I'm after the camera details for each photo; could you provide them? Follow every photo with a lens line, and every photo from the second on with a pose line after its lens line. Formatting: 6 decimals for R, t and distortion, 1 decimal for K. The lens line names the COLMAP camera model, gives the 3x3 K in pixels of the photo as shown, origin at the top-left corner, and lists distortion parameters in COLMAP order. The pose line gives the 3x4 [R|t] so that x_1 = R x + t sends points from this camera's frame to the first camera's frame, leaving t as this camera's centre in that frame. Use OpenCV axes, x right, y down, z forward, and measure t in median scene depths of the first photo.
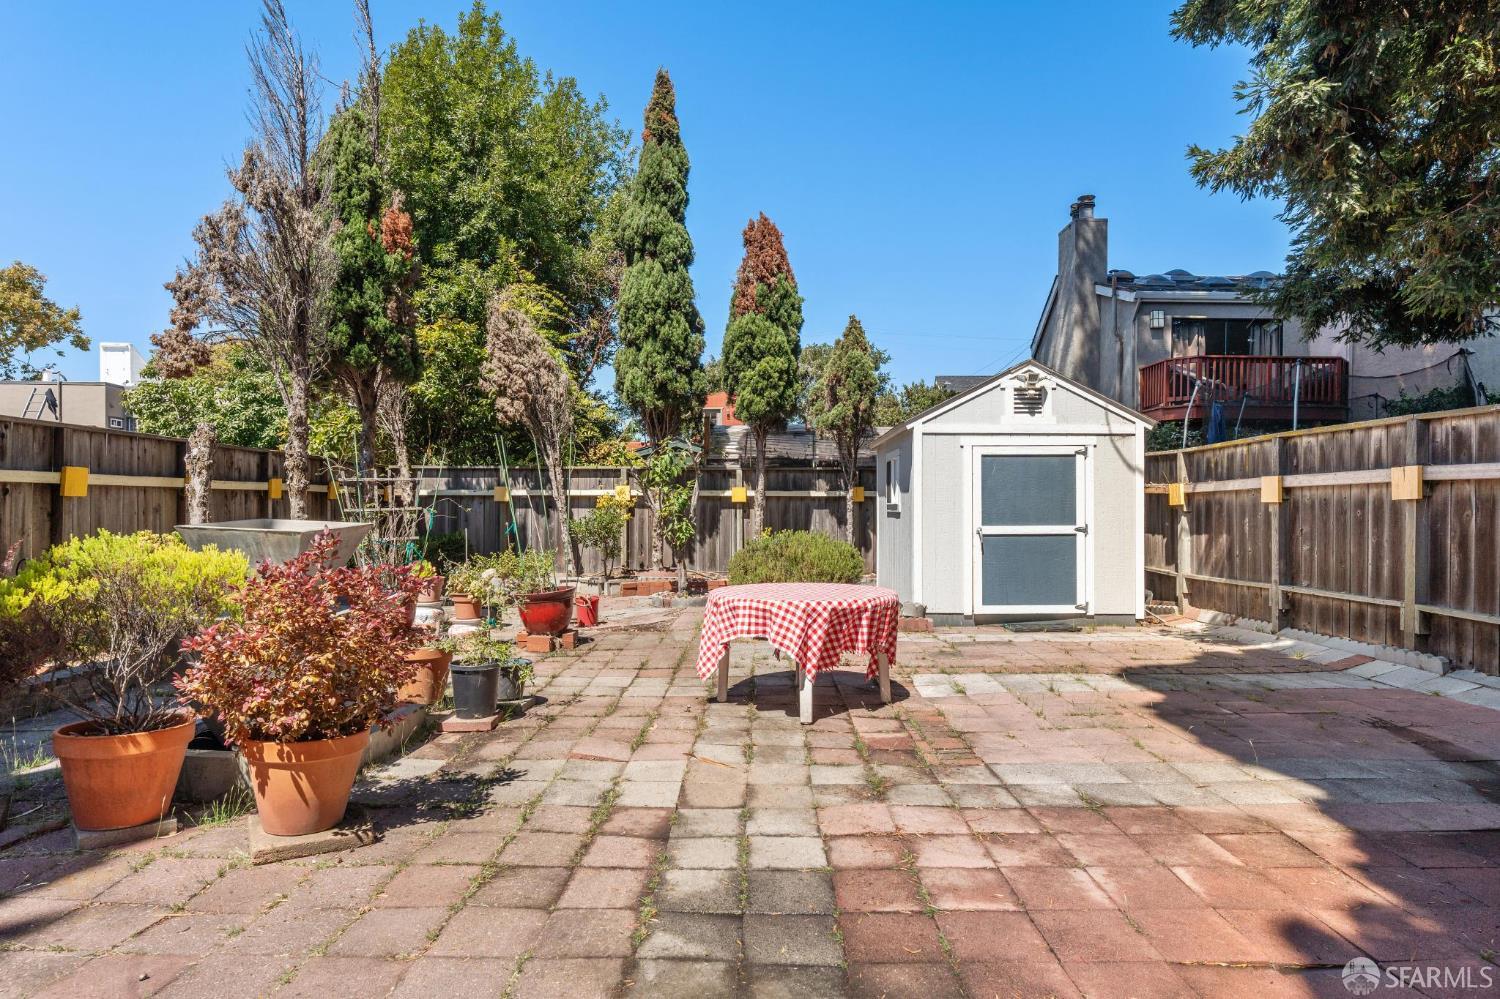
lens RADIAL K [[794.3, 0, 750.0], [0, 794.3, 499.5], [0, 0, 1]] dist [0.003545, 0.000152]
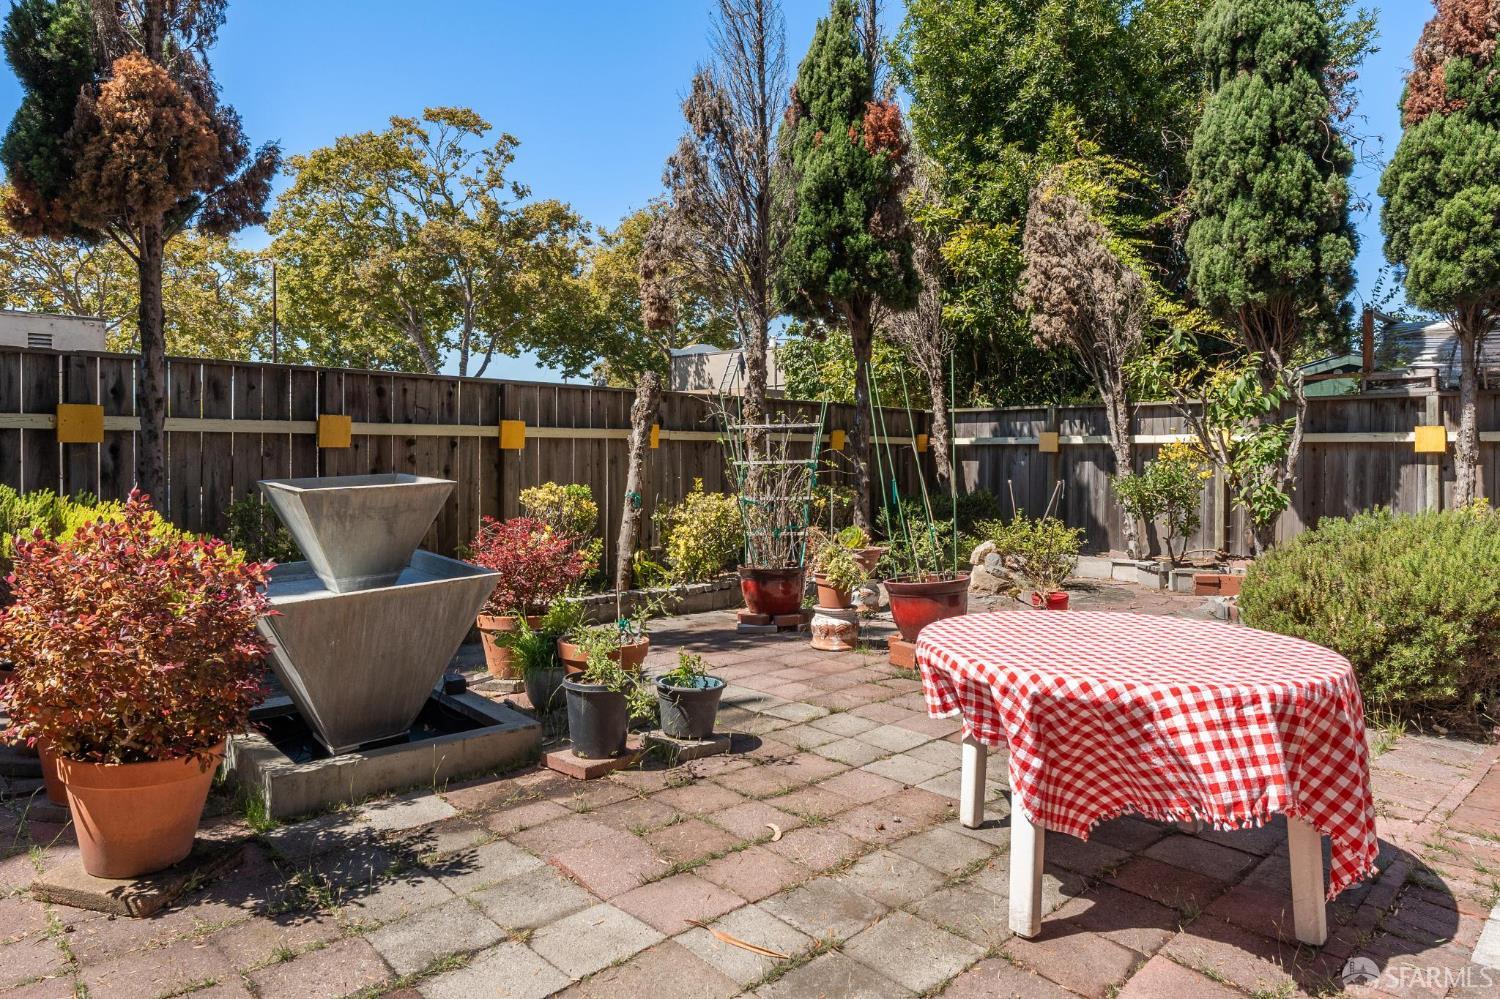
lens RADIAL K [[929.4, 0, 747.3], [0, 929.4, 452.1], [0, 0, 1]] dist [0.008207, -0.002601]
pose [[0.704538, -0.002689, -0.709661, 0.126954], [0.004823, 0.999988, 0.000999, 0.000326], [0.709649, -0.004126, 0.704543, 0.187648]]
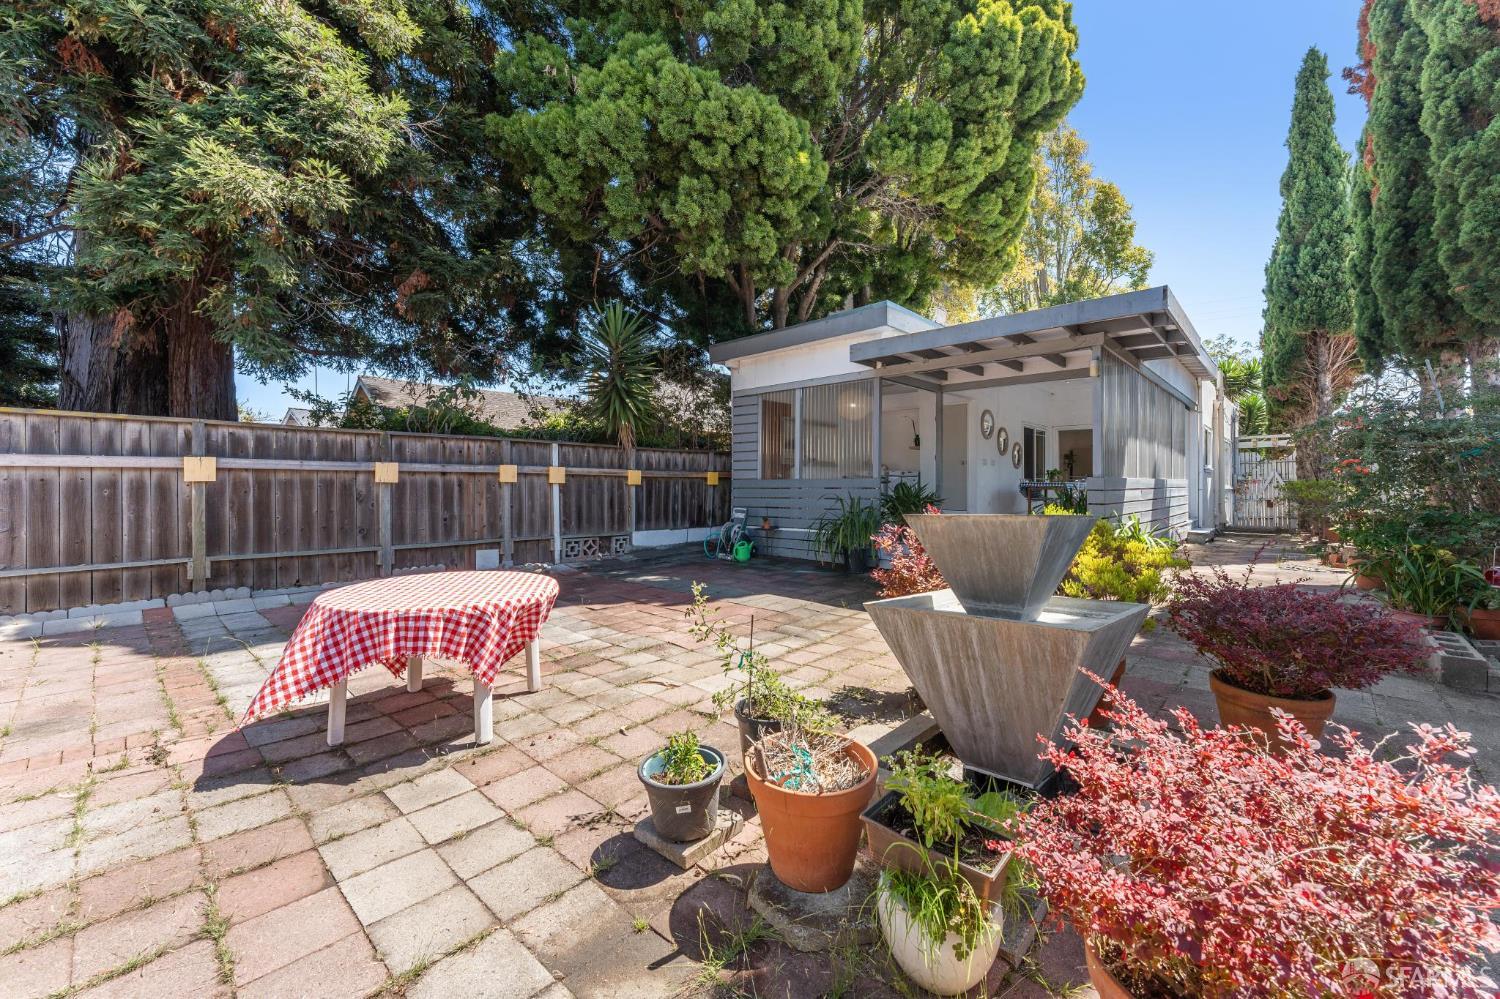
lens RADIAL K [[608.6, 0, 743.0], [0, 608.6, 492.4], [0, 0, 1]] dist [-0.003894, -0.000443]
pose [[-0.739869, -0.012114, 0.672642, -0.259141], [-0.009803, 0.999926, 0.007225, 0.001098], [-0.672680, -0.001248, -0.739933, 0.530571]]
